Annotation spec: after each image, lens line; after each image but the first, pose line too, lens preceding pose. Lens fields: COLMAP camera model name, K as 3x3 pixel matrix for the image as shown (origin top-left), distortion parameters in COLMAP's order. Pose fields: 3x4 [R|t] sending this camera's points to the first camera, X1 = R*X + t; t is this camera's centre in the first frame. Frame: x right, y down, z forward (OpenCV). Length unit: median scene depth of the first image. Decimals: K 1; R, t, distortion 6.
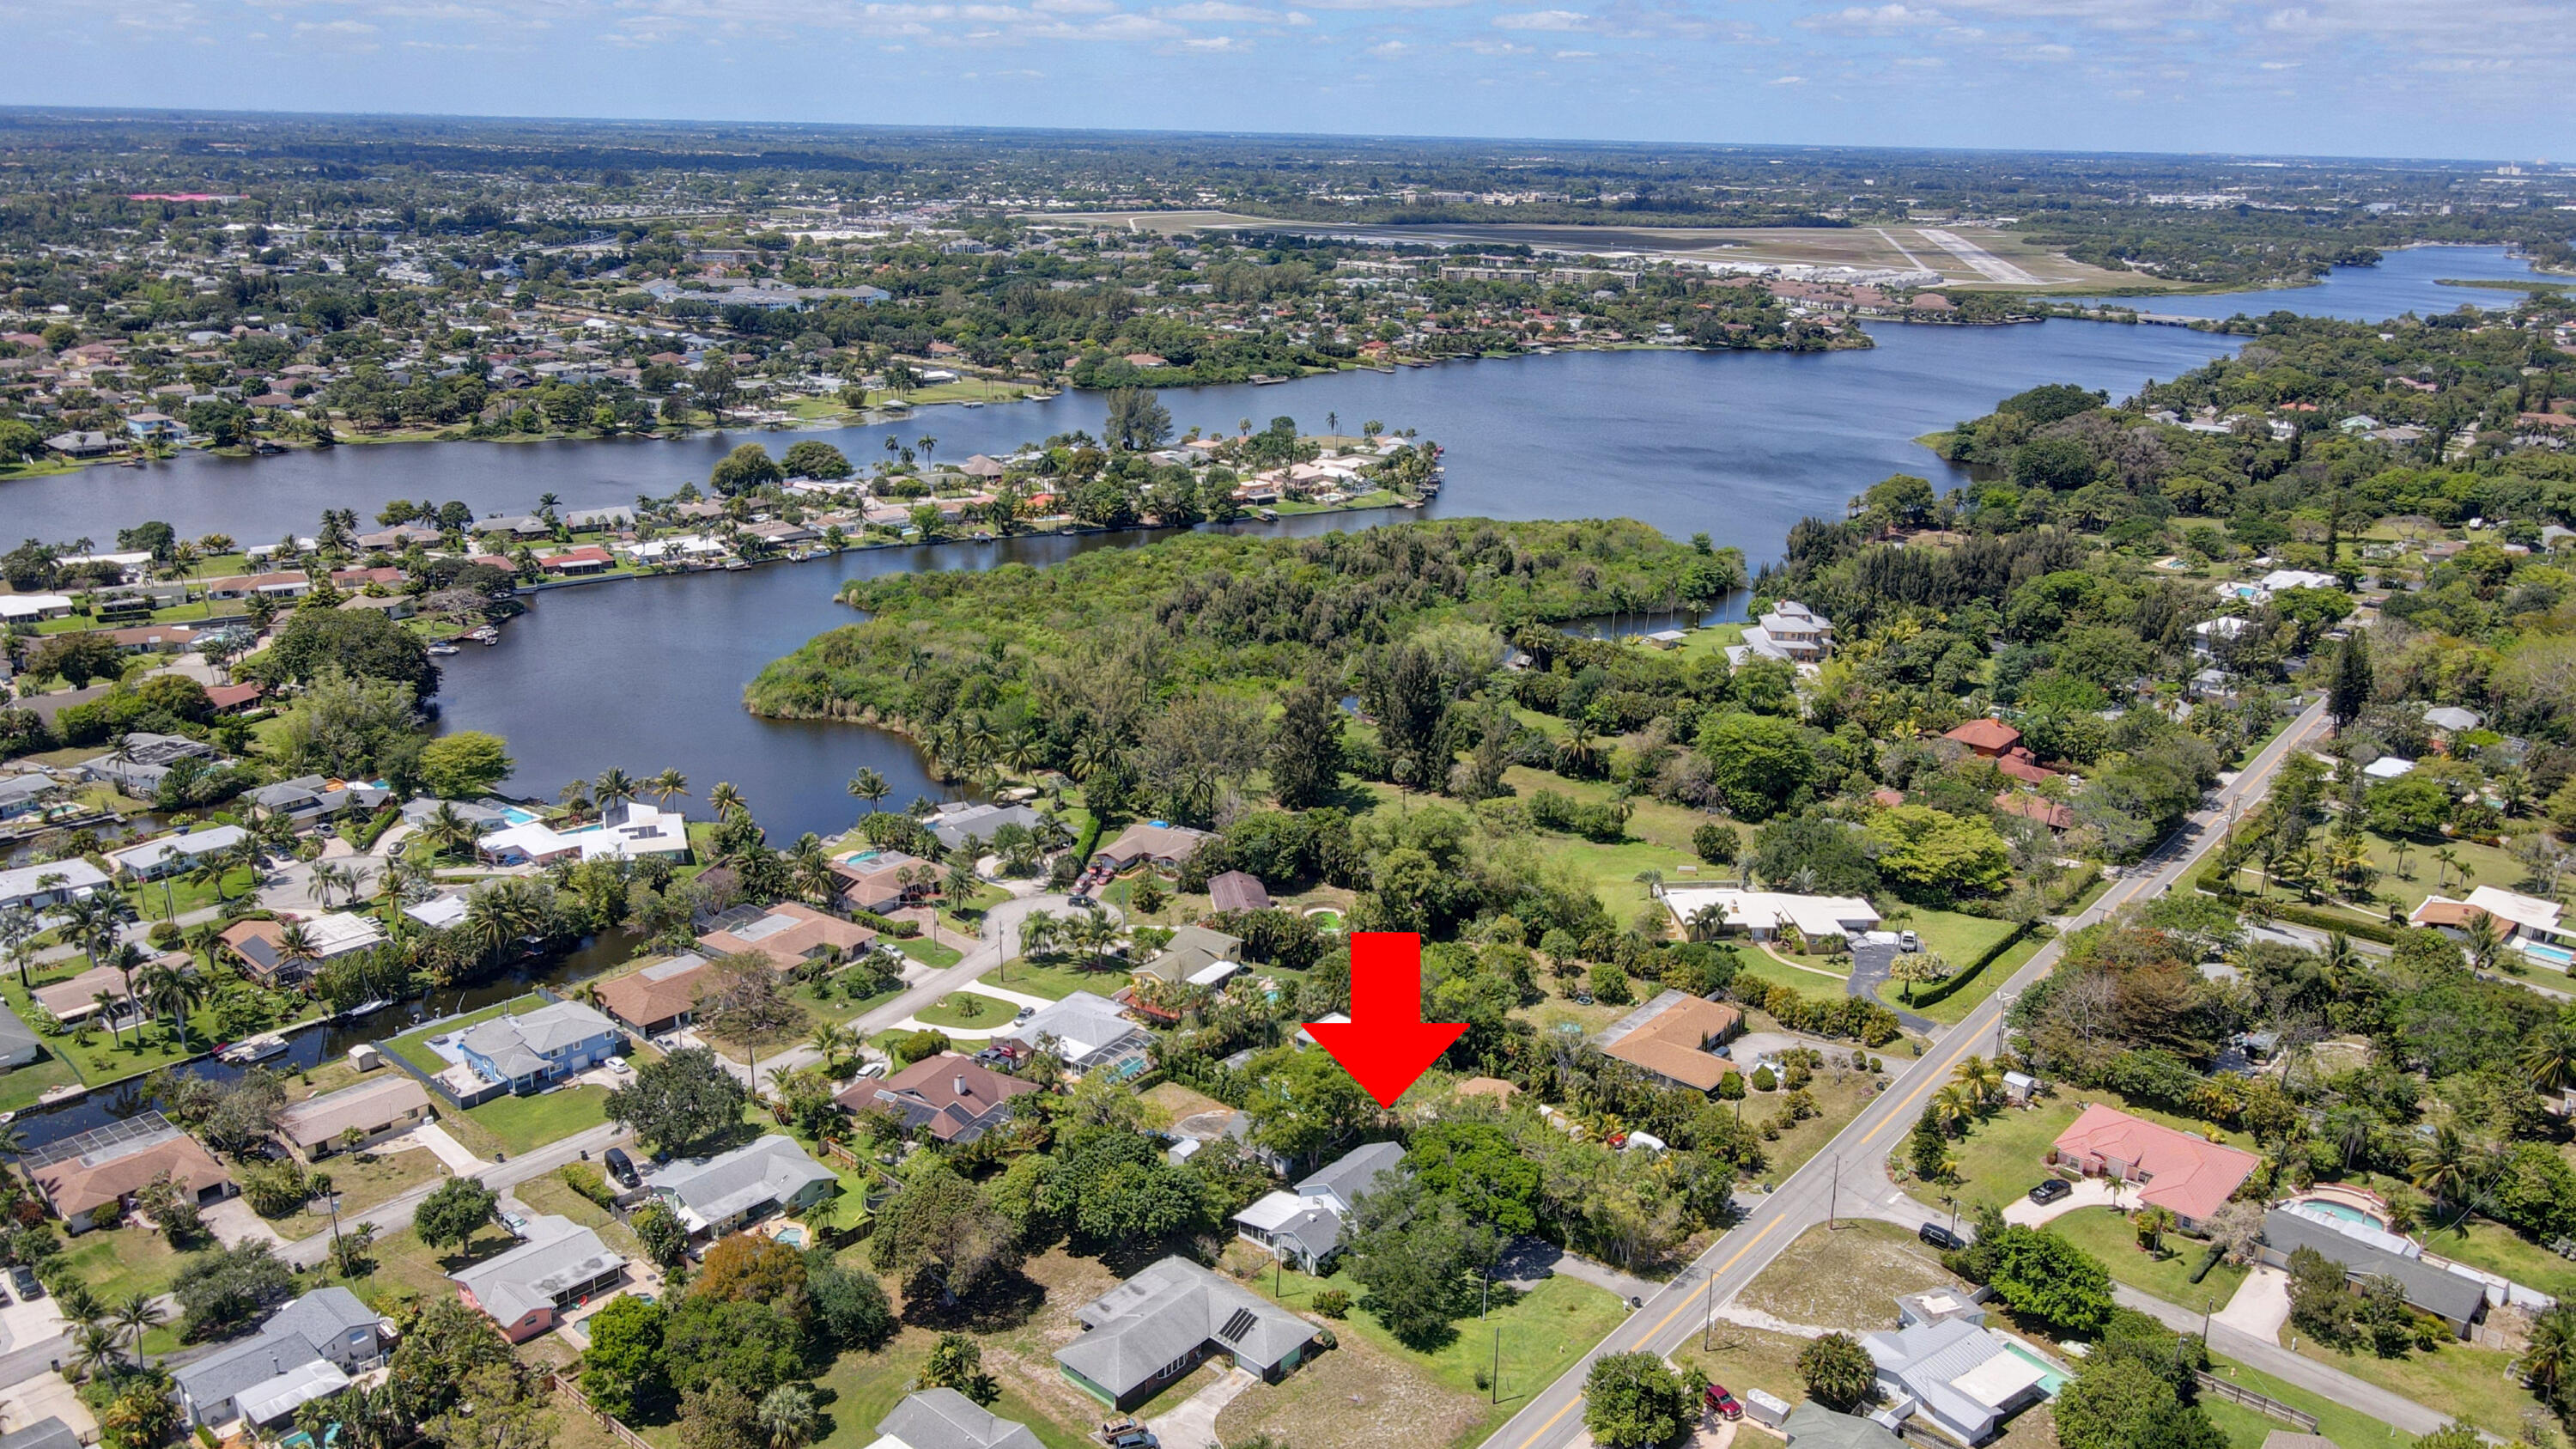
lens RADIAL K [[1894.6, 0, 1281.1], [0, 1894.6, 764.5], [0, 0, 1]] dist [-0.000731, 0.025959]
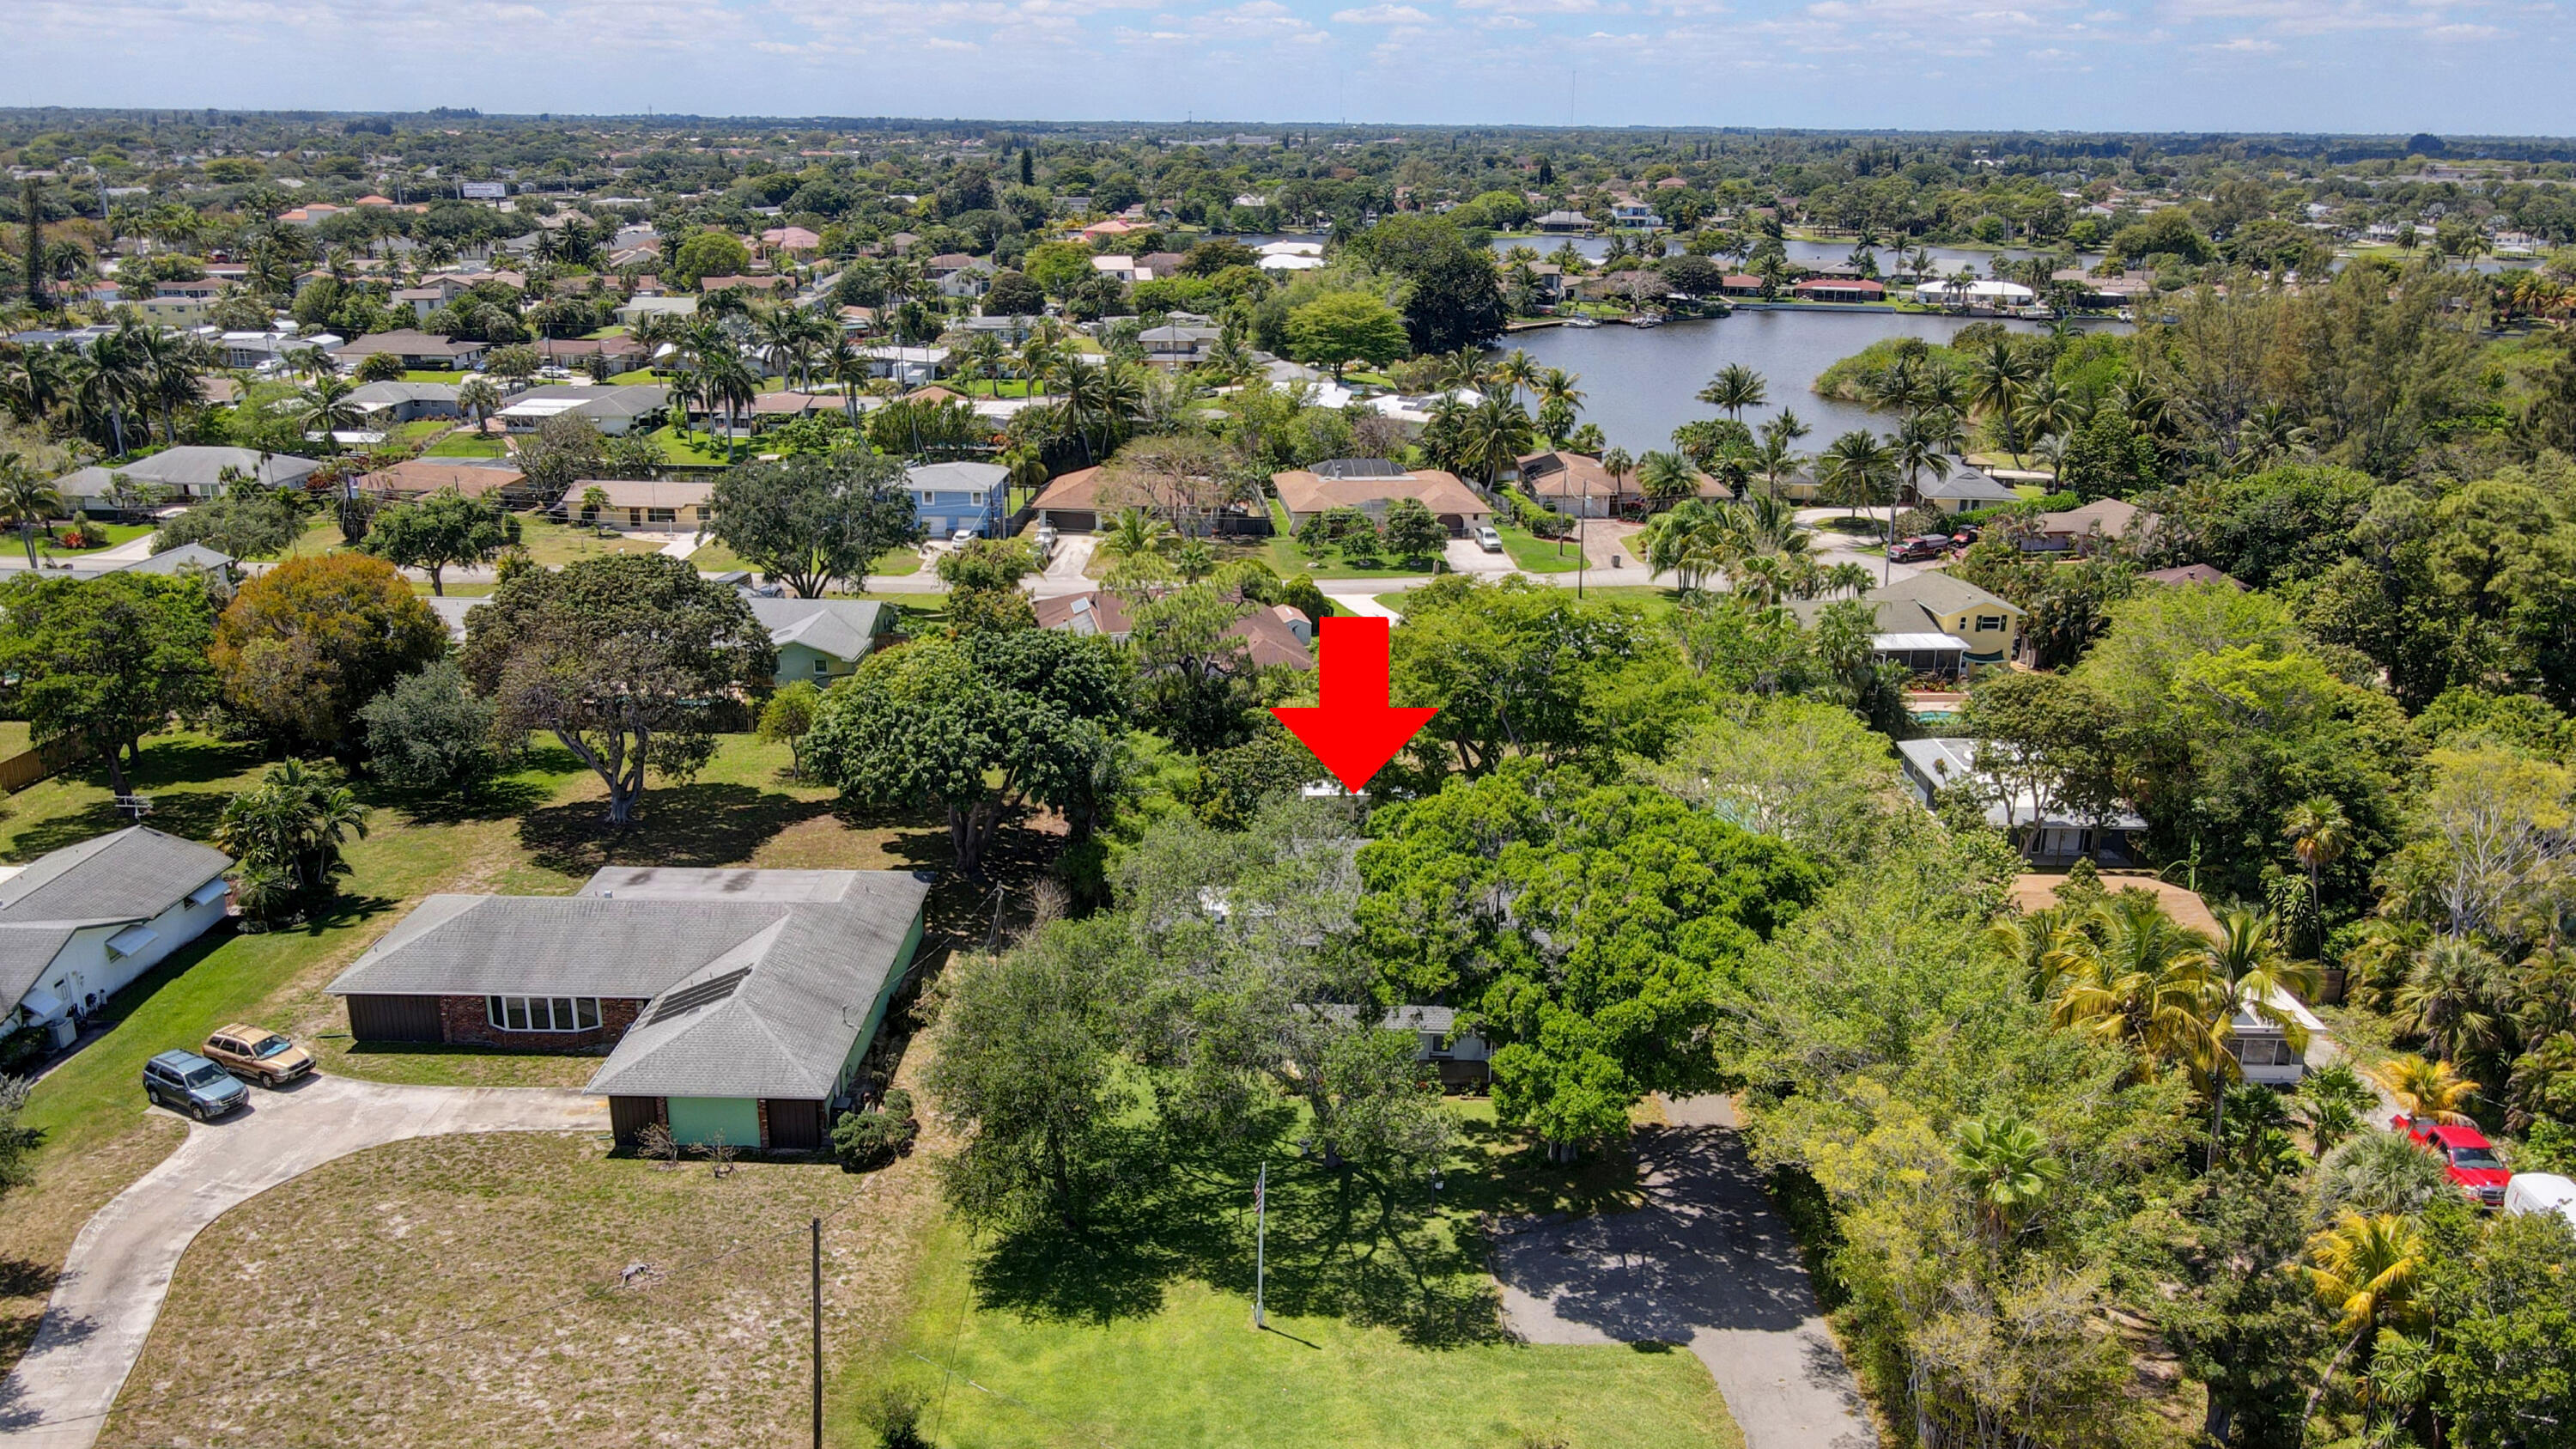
lens RADIAL K [[1894.6, 0, 1281.1], [0, 1894.6, 764.5], [0, 0, 1]] dist [-0.000731, 0.025959]
pose [[0.642054, 0.231378, -0.730911, 0.186427], [-0.240265, 0.966071, 0.094765, 0.113074], [0.728038, 0.114768, 0.675862, 0.493945]]
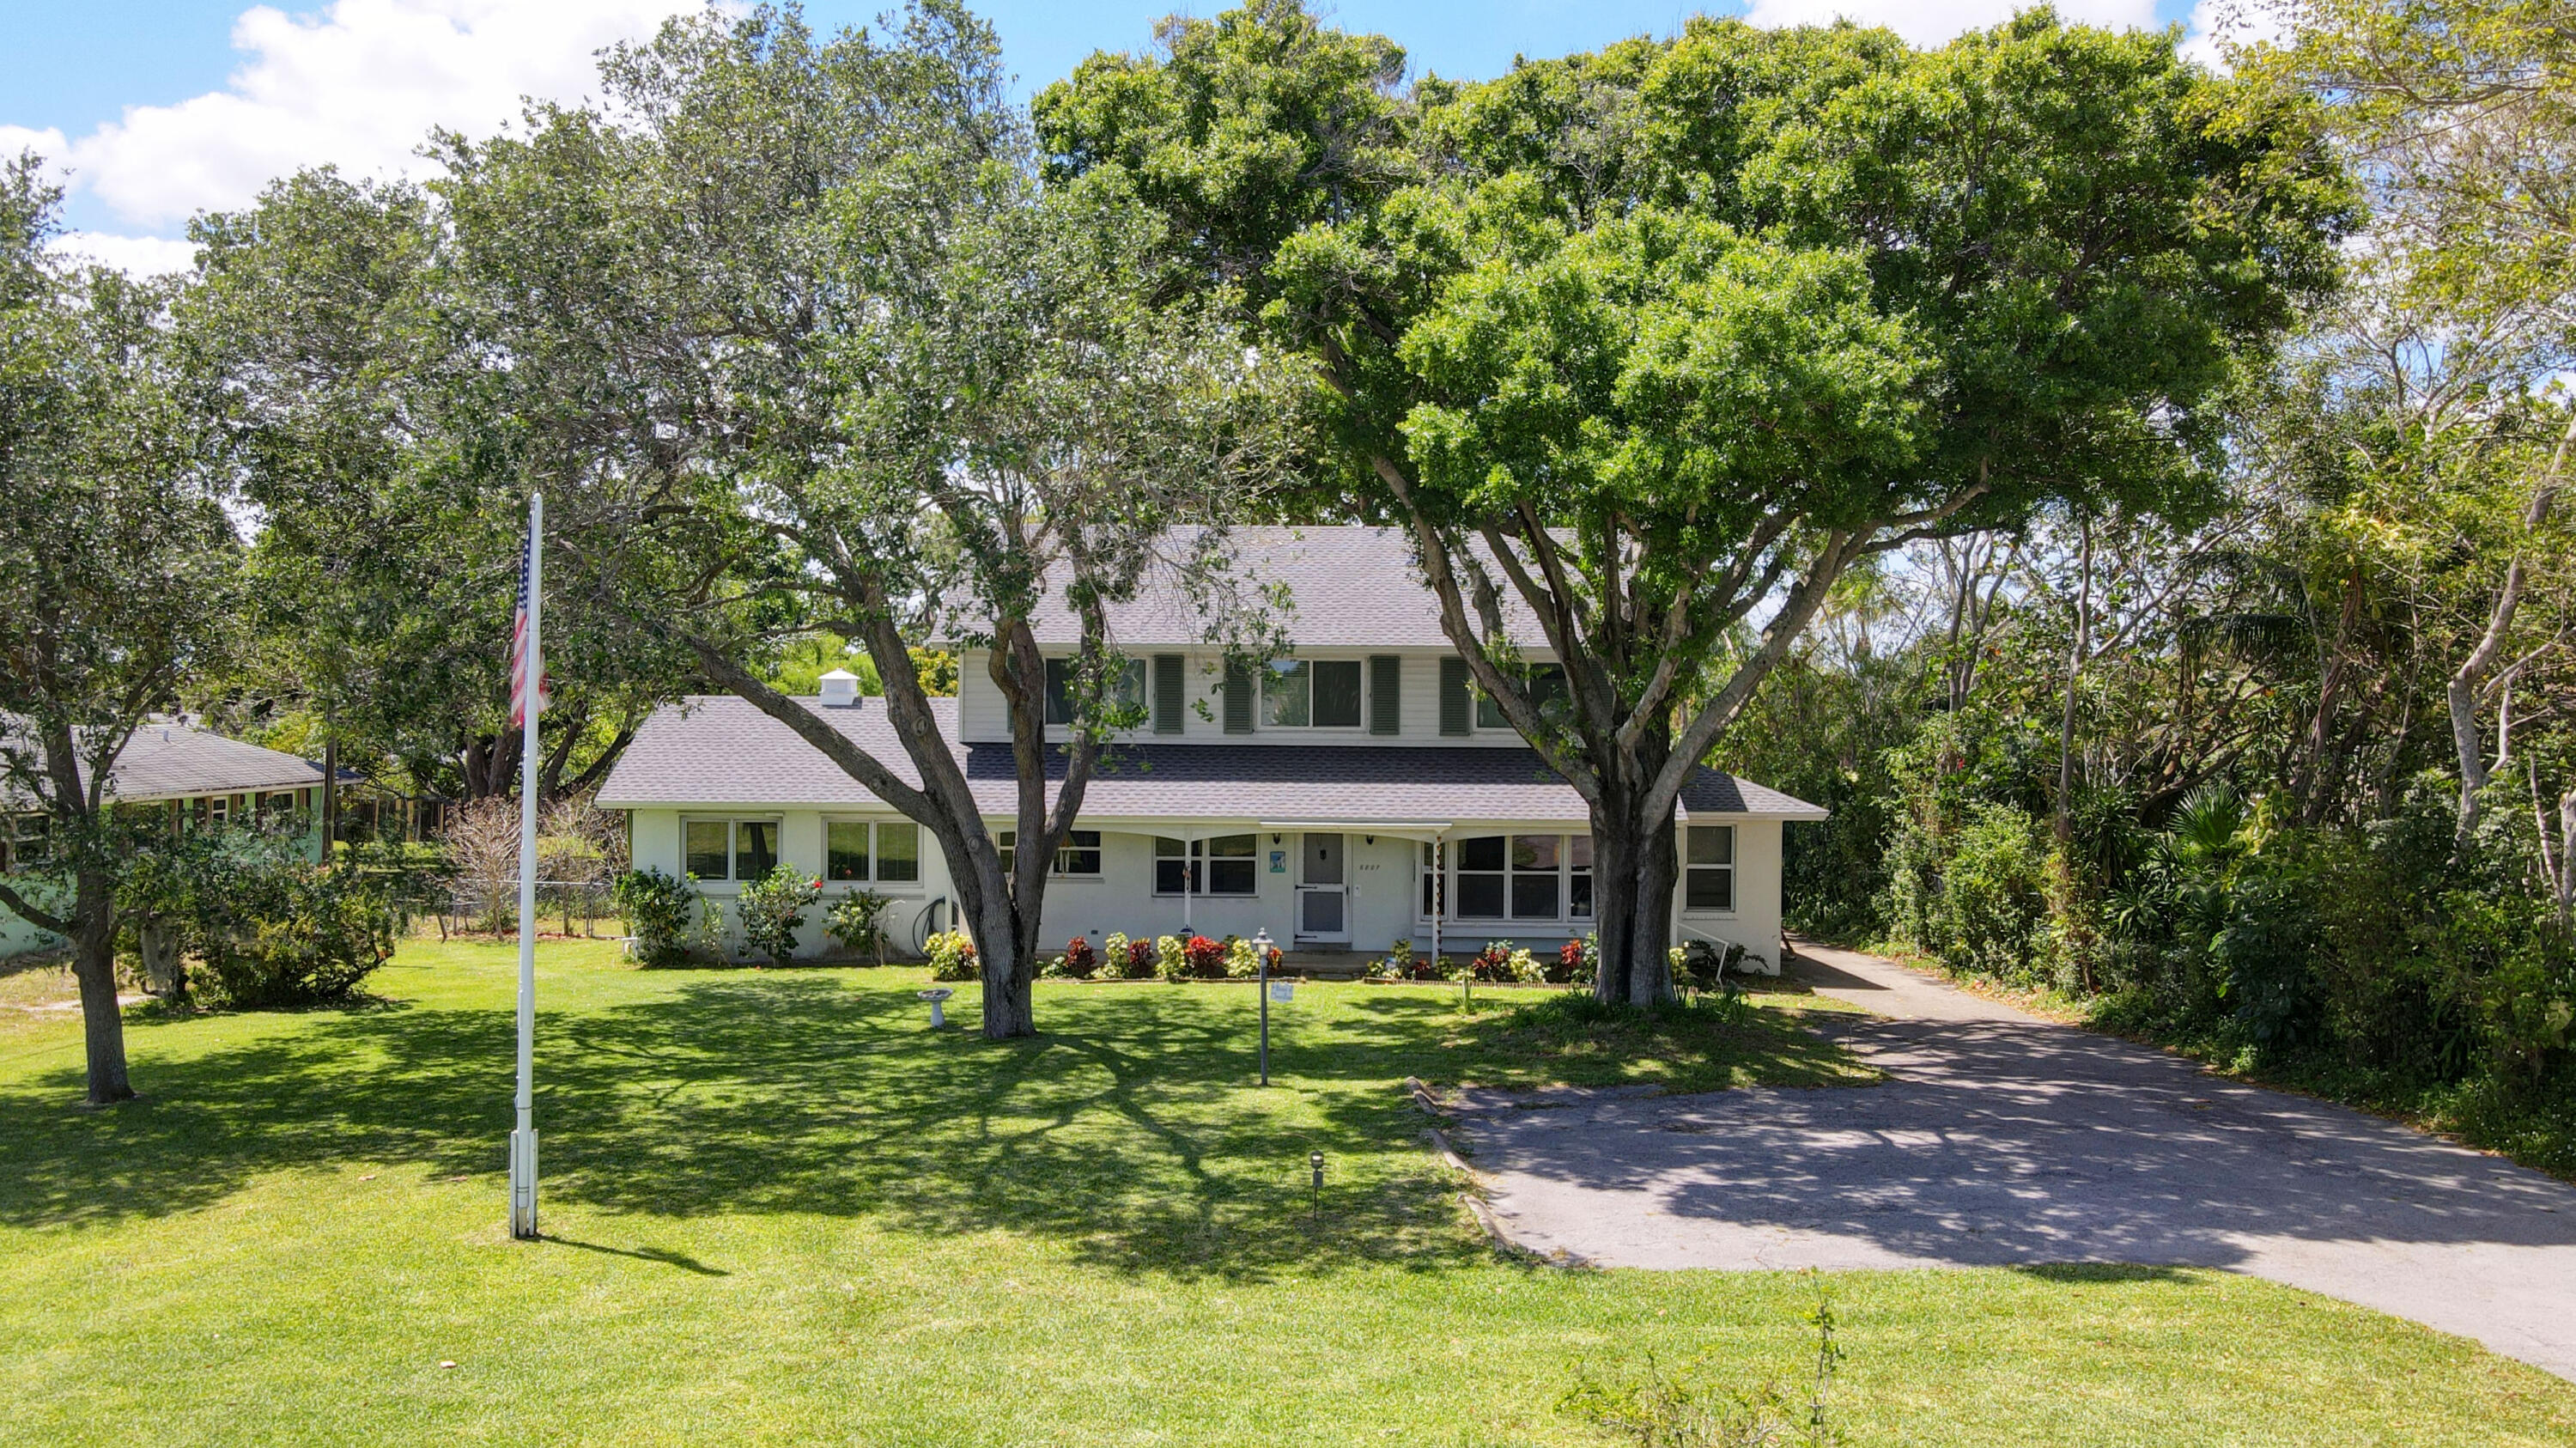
lens RADIAL K [[1894.5, 0, 1281.1], [0, 1894.5, 764.0], [0, 0, 1]] dist [-0.000731, 0.025959]
pose [[0.661132, 0.003433, -0.750262, 0.112257], [-0.233863, 0.951112, -0.201728, 0.175949], [0.712891, 0.308828, 0.629613, 0.600464]]
